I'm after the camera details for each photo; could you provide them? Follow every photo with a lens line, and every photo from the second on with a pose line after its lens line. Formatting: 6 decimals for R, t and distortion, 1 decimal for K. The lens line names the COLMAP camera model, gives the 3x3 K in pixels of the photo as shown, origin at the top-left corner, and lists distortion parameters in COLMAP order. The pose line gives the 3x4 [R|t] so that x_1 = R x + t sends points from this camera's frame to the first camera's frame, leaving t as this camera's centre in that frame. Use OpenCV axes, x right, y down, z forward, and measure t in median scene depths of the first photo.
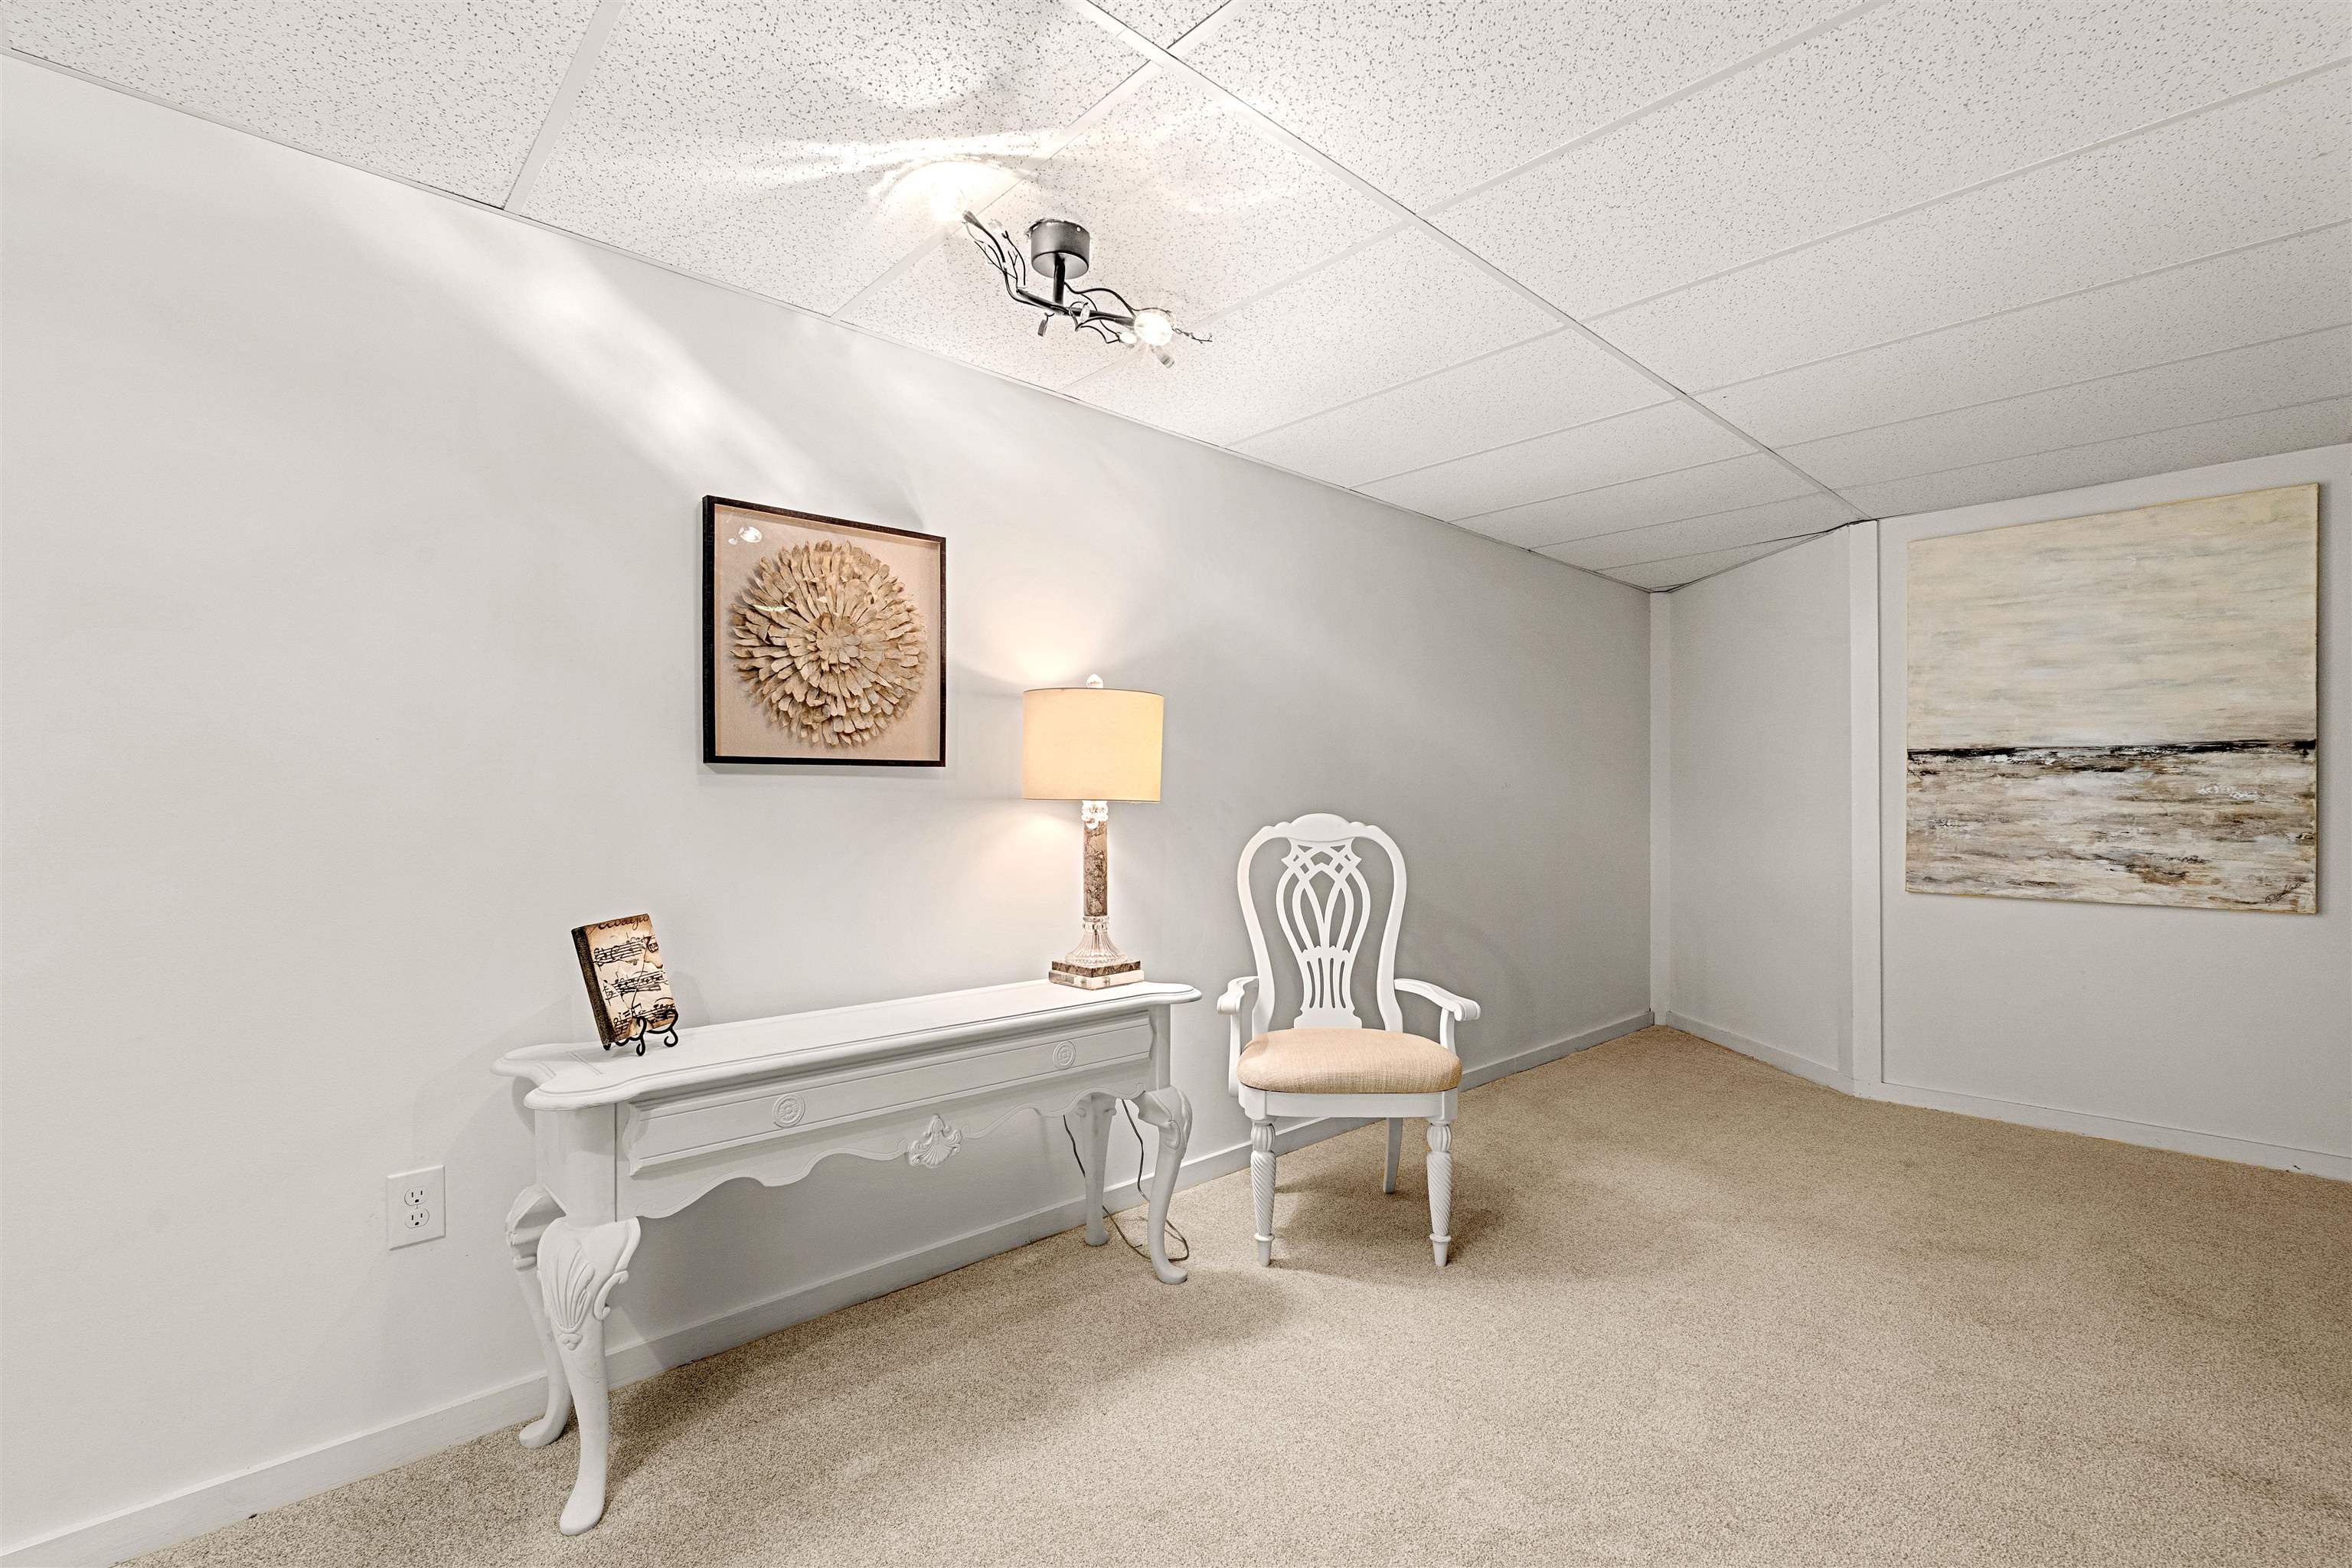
lens RADIAL K [[1038.6, 0, 1179.6], [0, 1038.6, 797.1], [0, 0, 1]] dist [-0.002778, 0.001701]
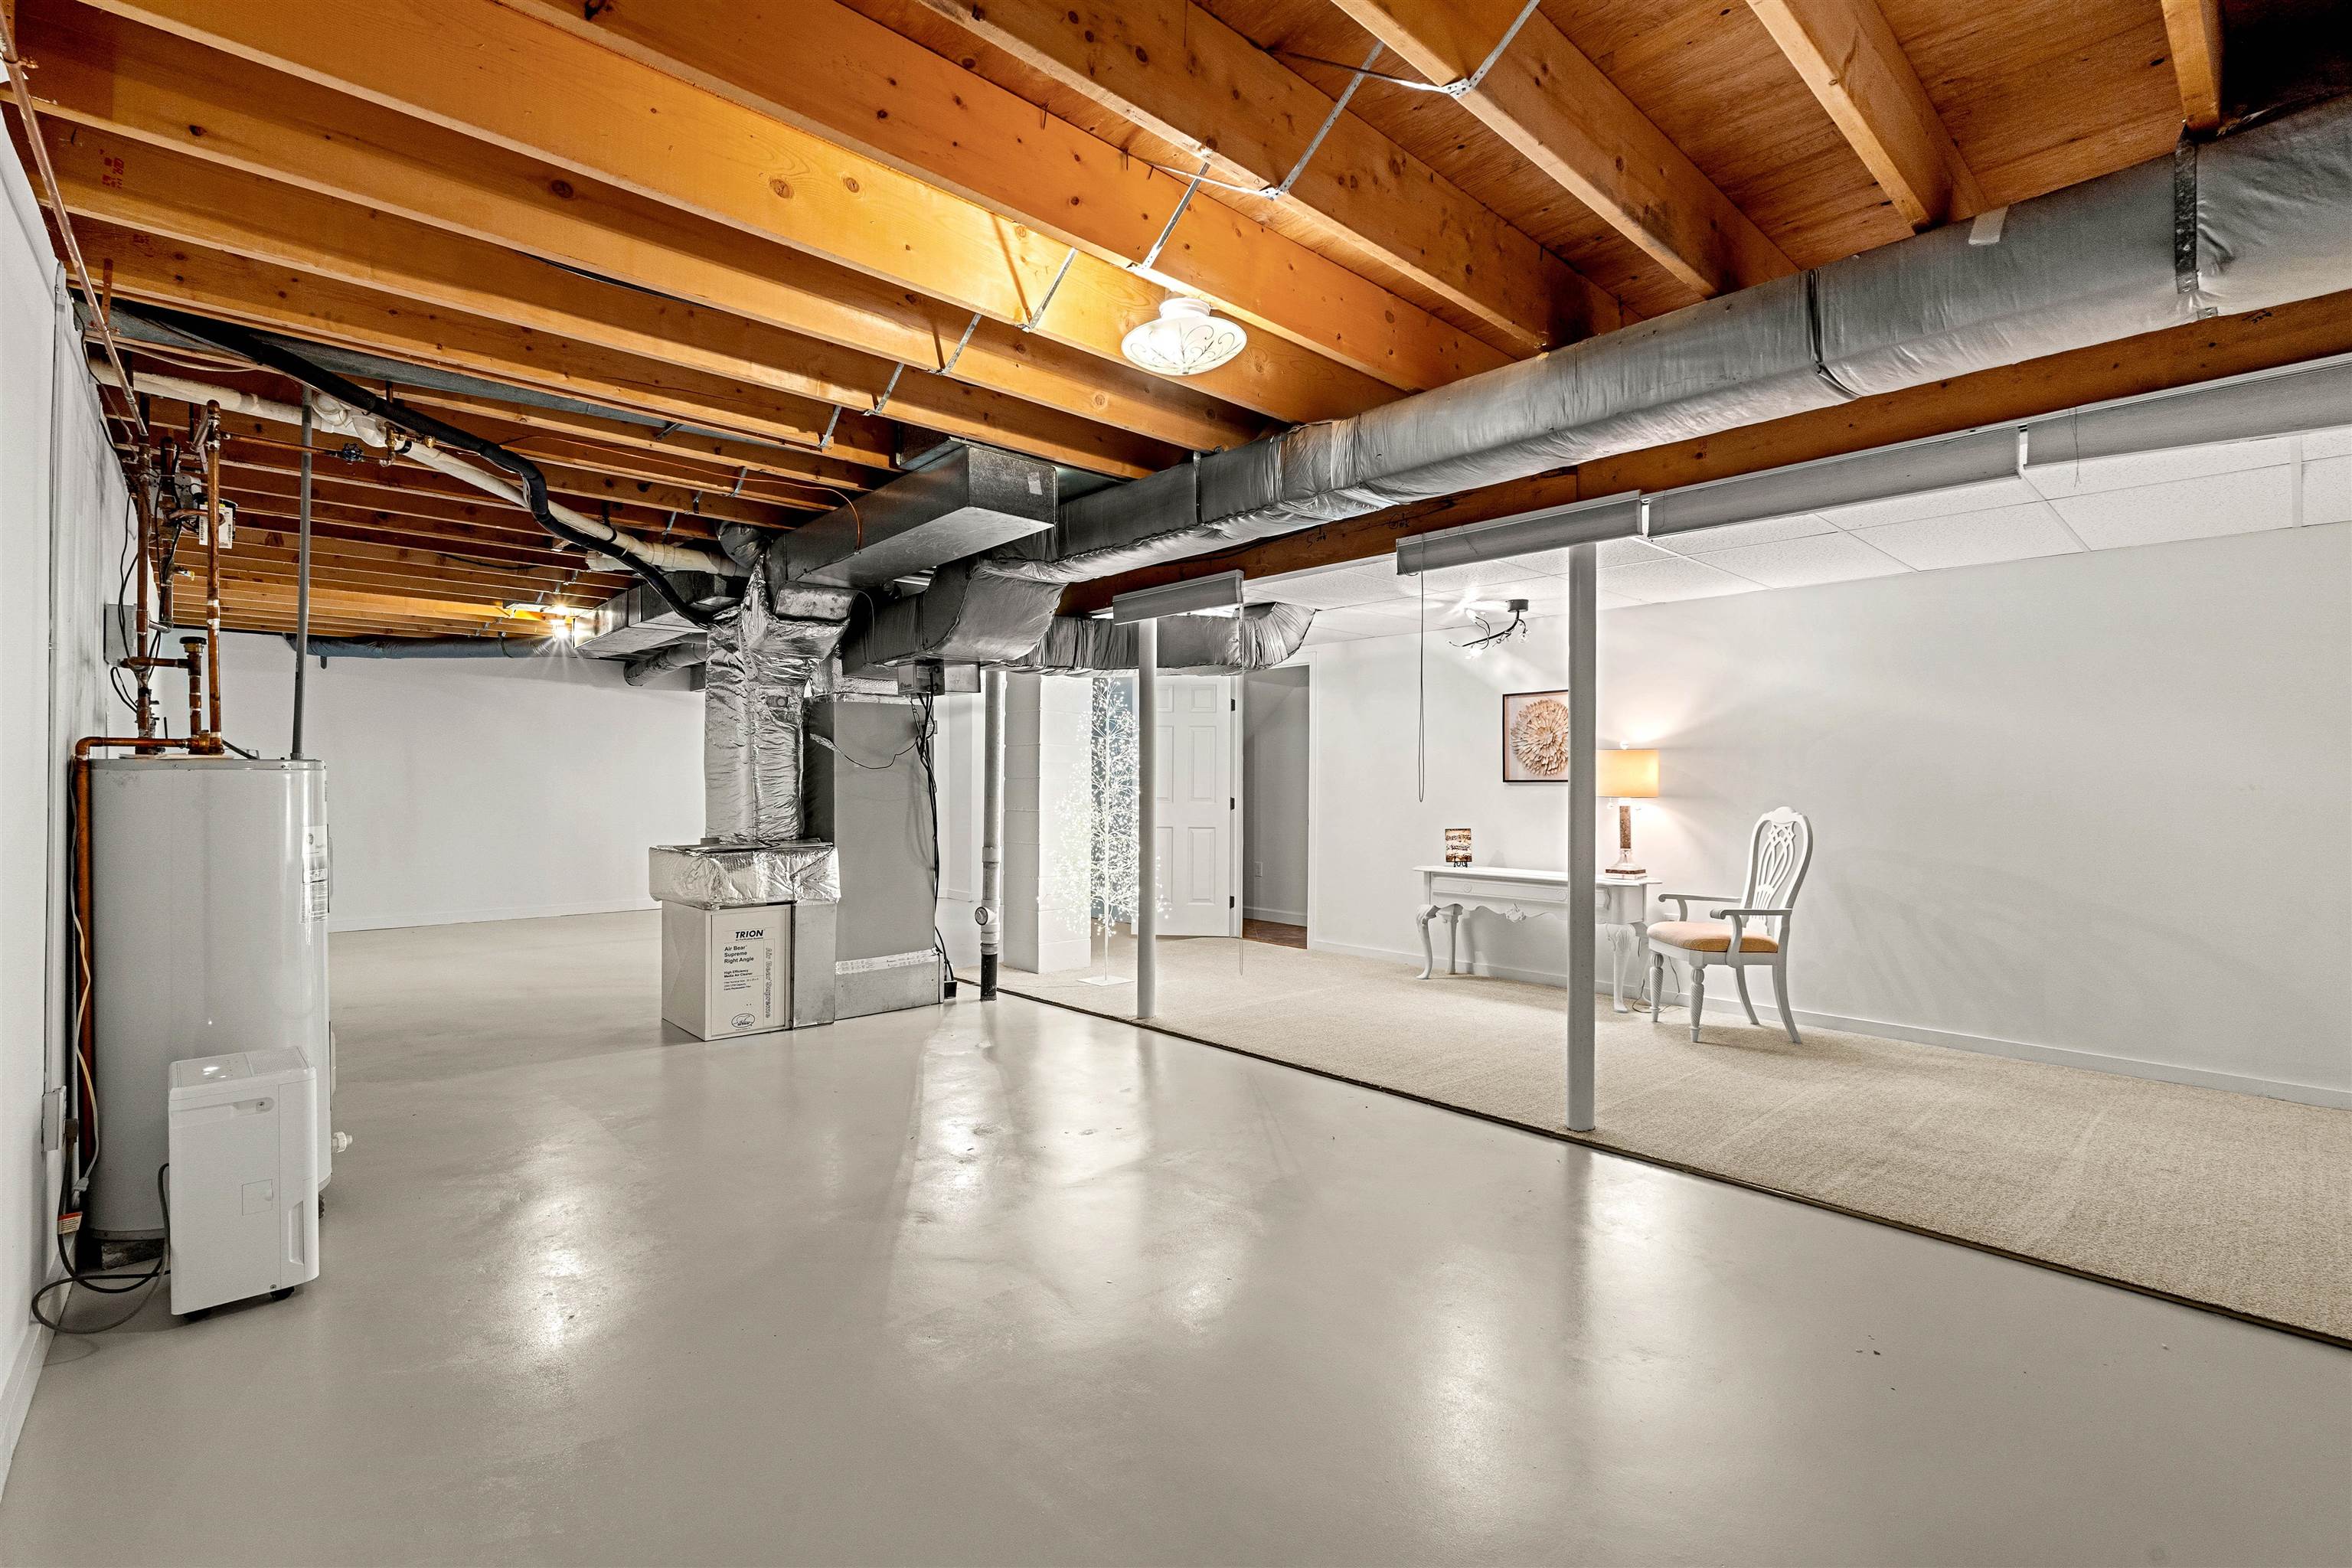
lens RADIAL K [[1038.6, 0, 1180.3], [0, 1038.6, 783.4], [0, 0, 1]] dist [-0.002778, 0.001701]
pose [[-0.012887, 0.001207, -0.999916, 2.508010], [0.003391, 0.999994, 0.001164, -0.036674], [0.999911, -0.003376, -0.012891, 0.089661]]
